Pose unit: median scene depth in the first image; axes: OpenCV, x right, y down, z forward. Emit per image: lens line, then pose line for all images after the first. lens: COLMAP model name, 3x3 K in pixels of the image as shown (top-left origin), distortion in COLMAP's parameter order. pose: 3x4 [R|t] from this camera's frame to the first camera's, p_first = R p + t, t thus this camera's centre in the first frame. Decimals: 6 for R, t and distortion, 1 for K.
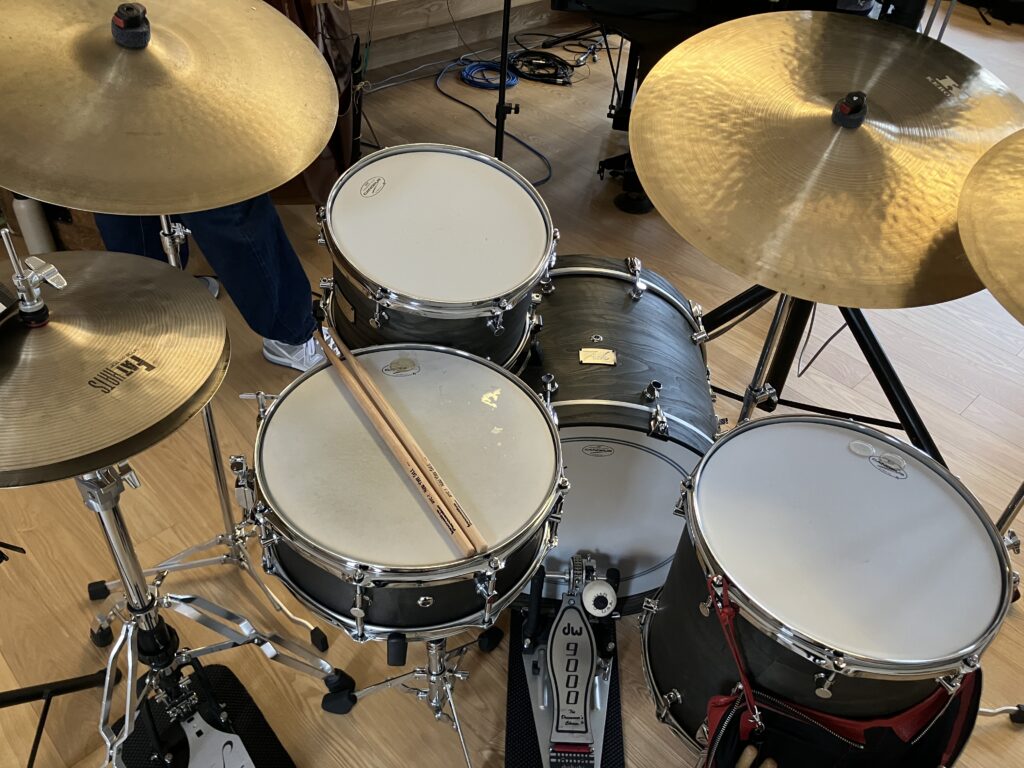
lens RADIAL K [[869.0, 0, 511.5], [0, 869.0, 374.5], [0, 0, 1]] dist [0.015733, 0.001041]
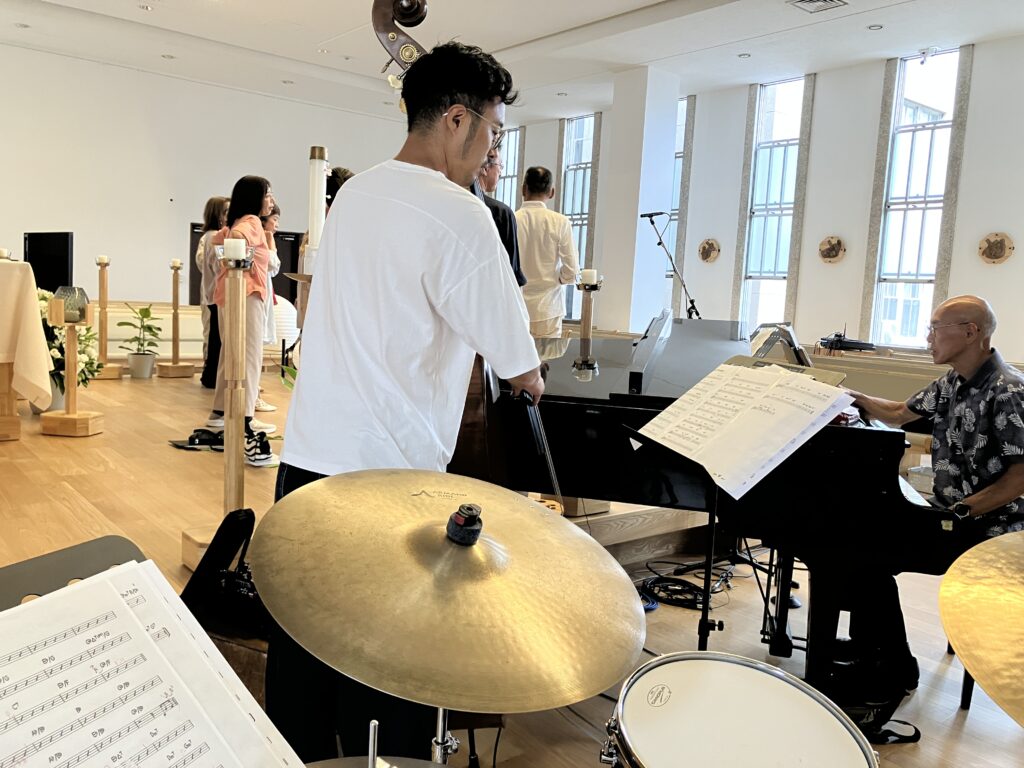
lens RADIAL K [[869.0, 0, 509.0], [0, 869.0, 380.3], [0, 0, 1]] dist [0.015733, 0.001041]
pose [[0.997241, 0.000966, -0.074221, -0.256260], [-0.041931, 0.832427, -0.552545, 0.022845], [0.061250, 0.554133, 0.830171, 0.042285]]
